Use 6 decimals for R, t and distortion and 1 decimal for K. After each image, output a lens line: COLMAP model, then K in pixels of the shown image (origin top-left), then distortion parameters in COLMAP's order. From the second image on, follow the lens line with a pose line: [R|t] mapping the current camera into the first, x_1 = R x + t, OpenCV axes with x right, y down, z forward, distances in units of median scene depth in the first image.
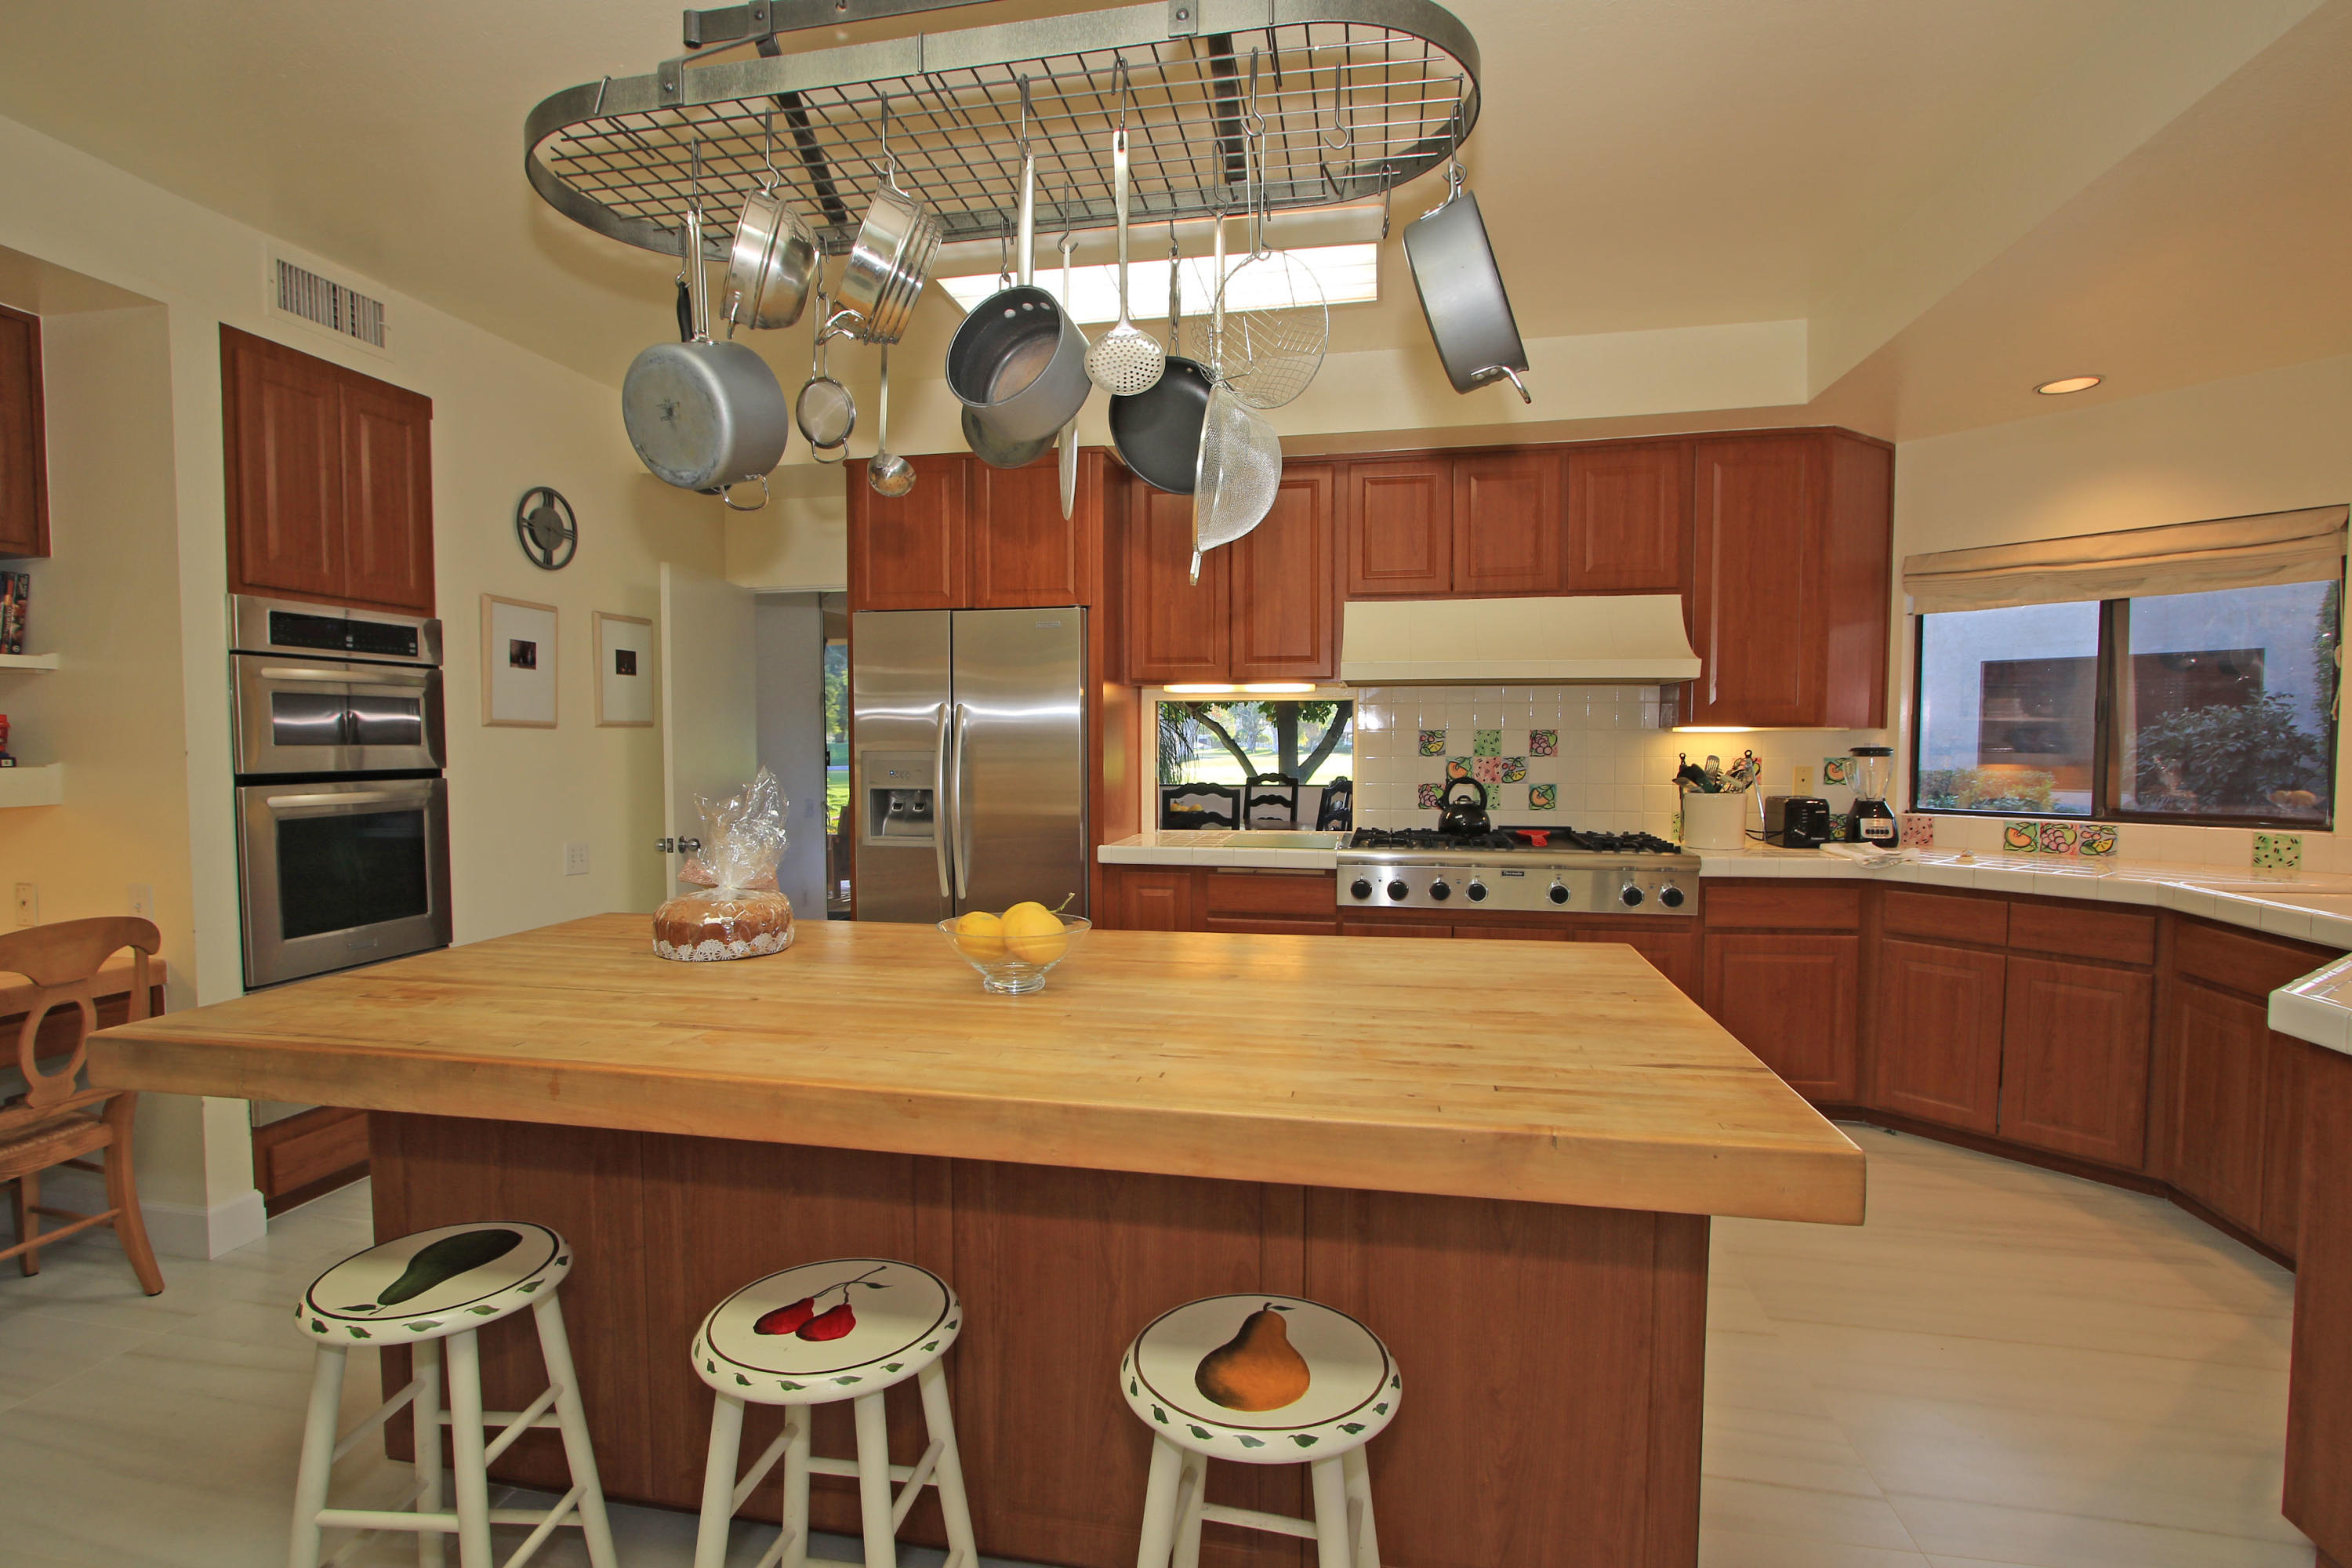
lens RADIAL K [[1129.5, 0, 1157.7], [0, 1129.5, 794.7], [0, 0, 1]] dist [-0.018766, 0.005252]
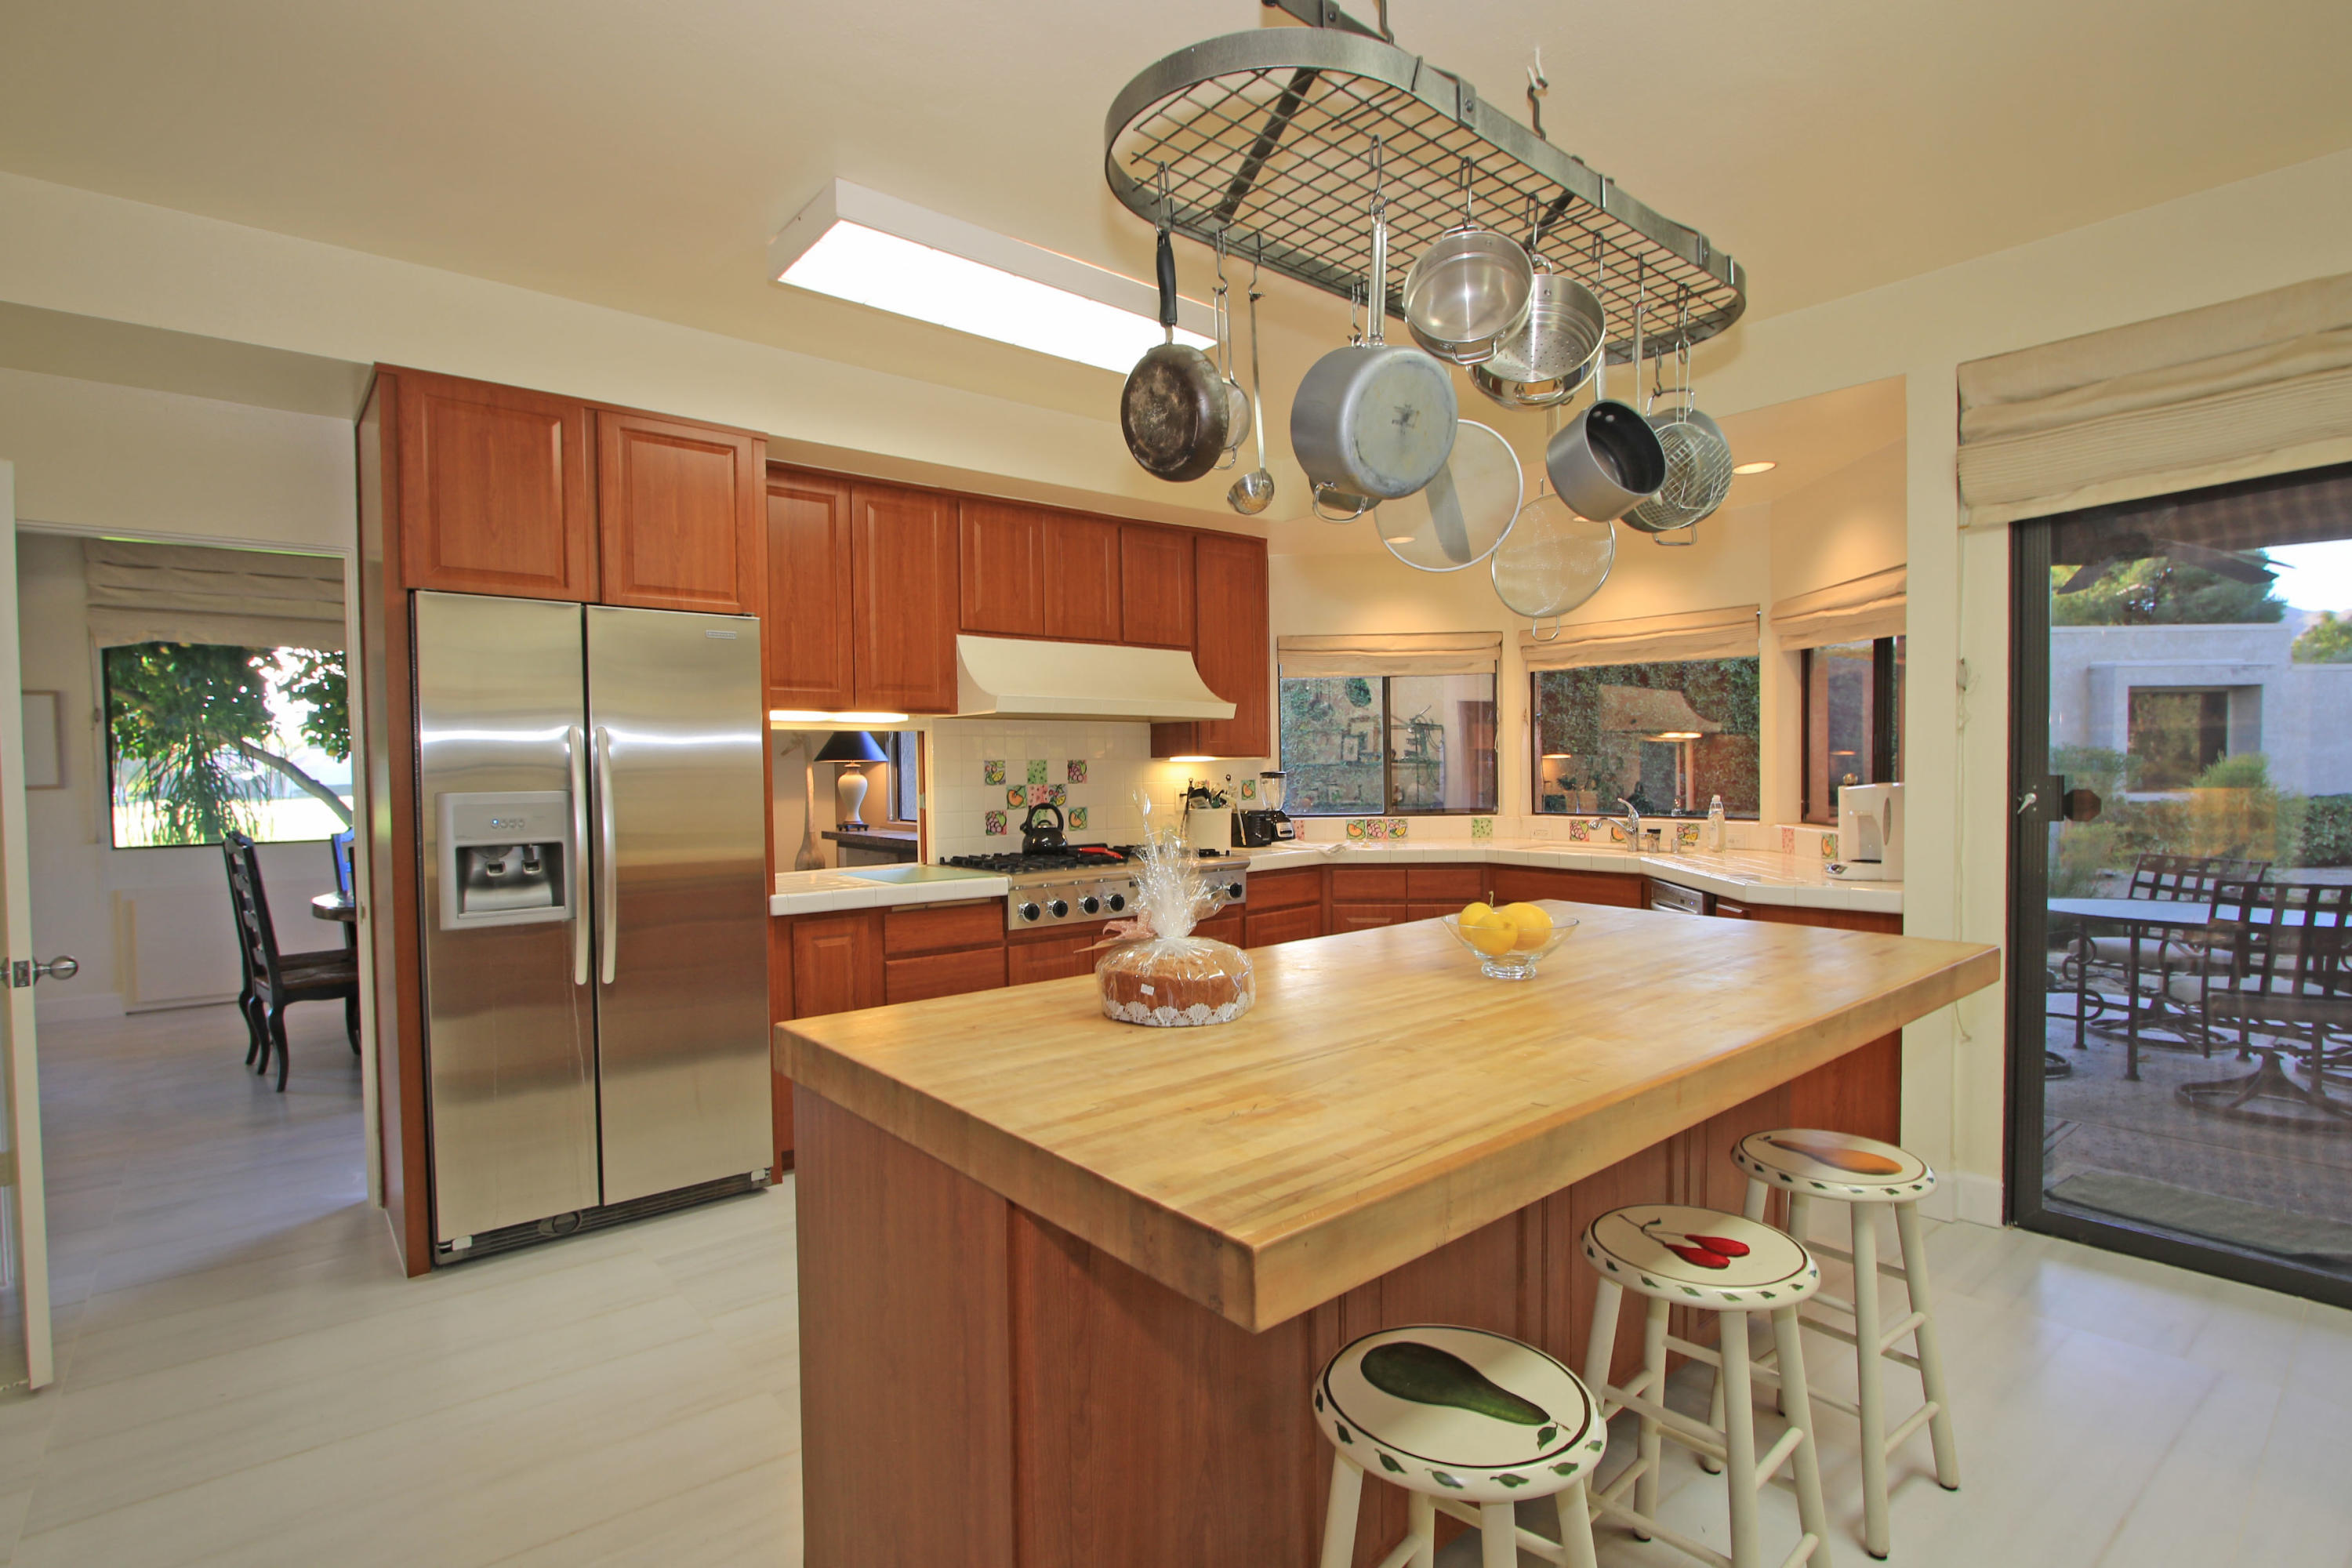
lens RADIAL K [[1129.5, 0, 1179.0], [0, 1129.5, 773.2], [0, 0, 1]] dist [-0.018766, 0.005252]
pose [[0.616469, -0.011473, 0.787295, -0.547191], [0.050396, 0.998419, -0.024912, -0.011534], [-0.785764, 0.055034, 0.616073, 0.235859]]
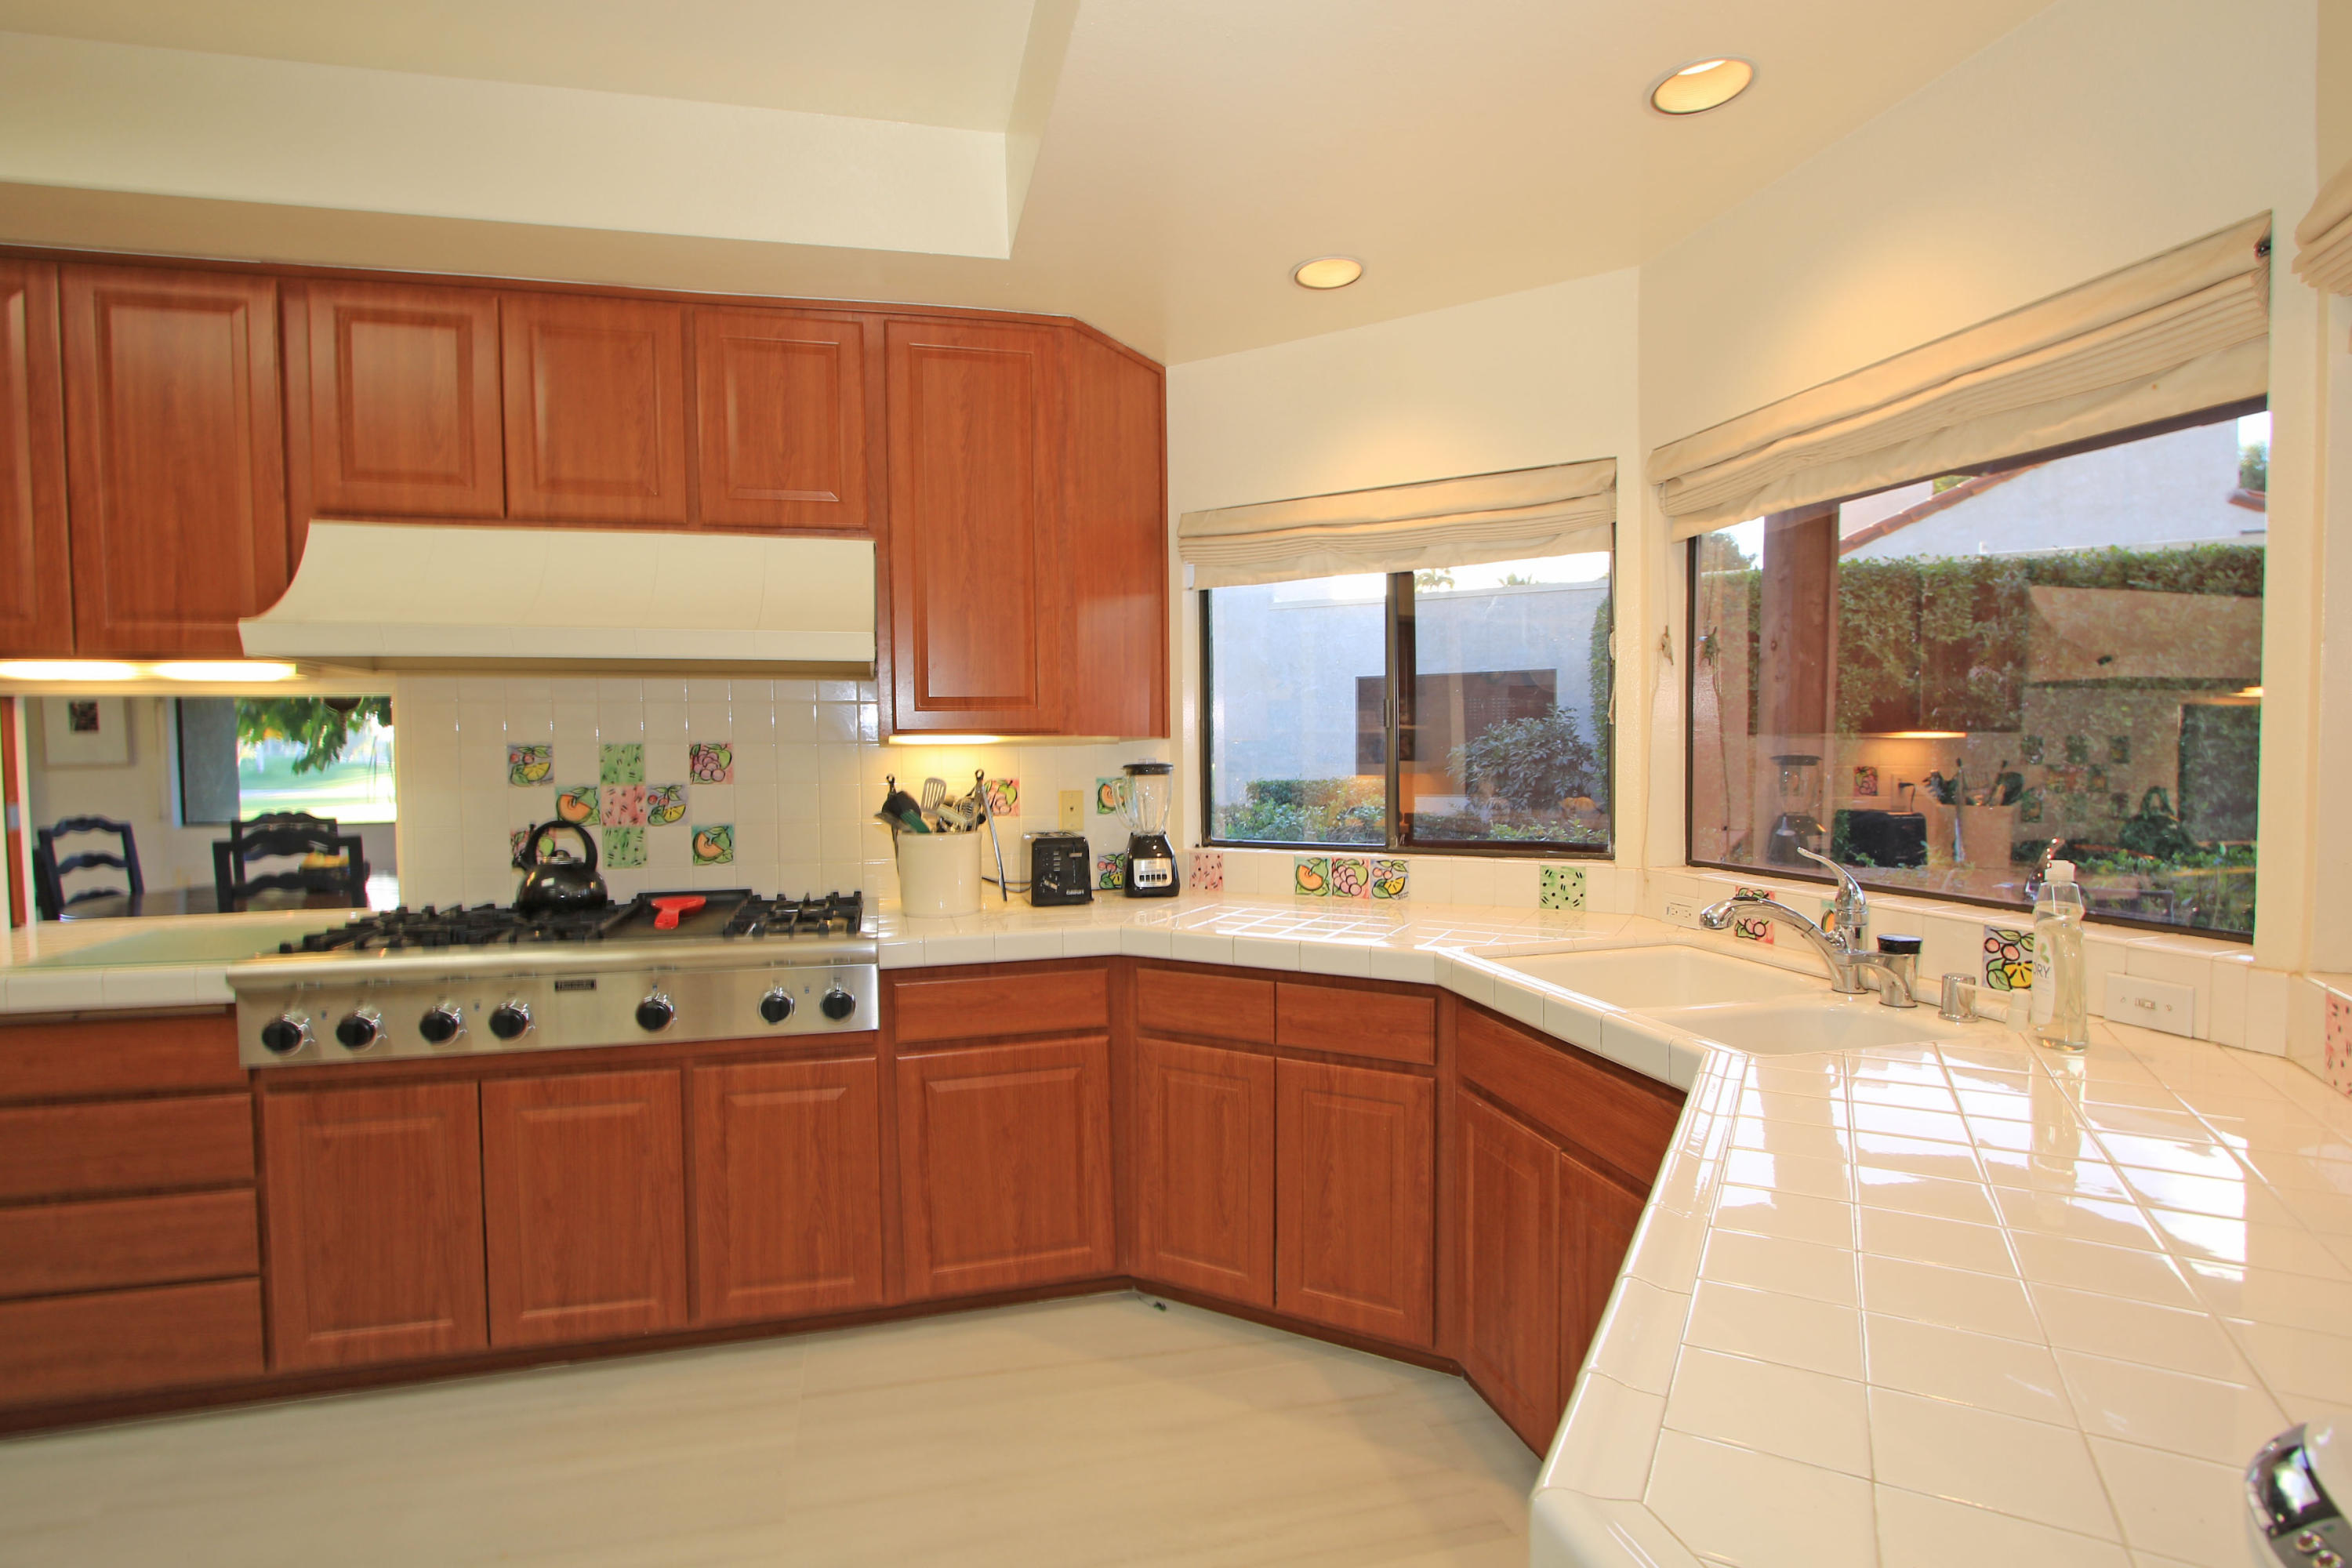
lens RADIAL K [[1129.5, 0, 1167.4], [0, 1129.5, 792.7], [0, 0, 1]] dist [-0.018766, 0.005252]
pose [[0.902767, -0.023212, 0.429504, 0.331274], [0.029235, 0.999545, -0.007428, -0.017019], [-0.429136, 0.019263, 0.903034, 0.321038]]
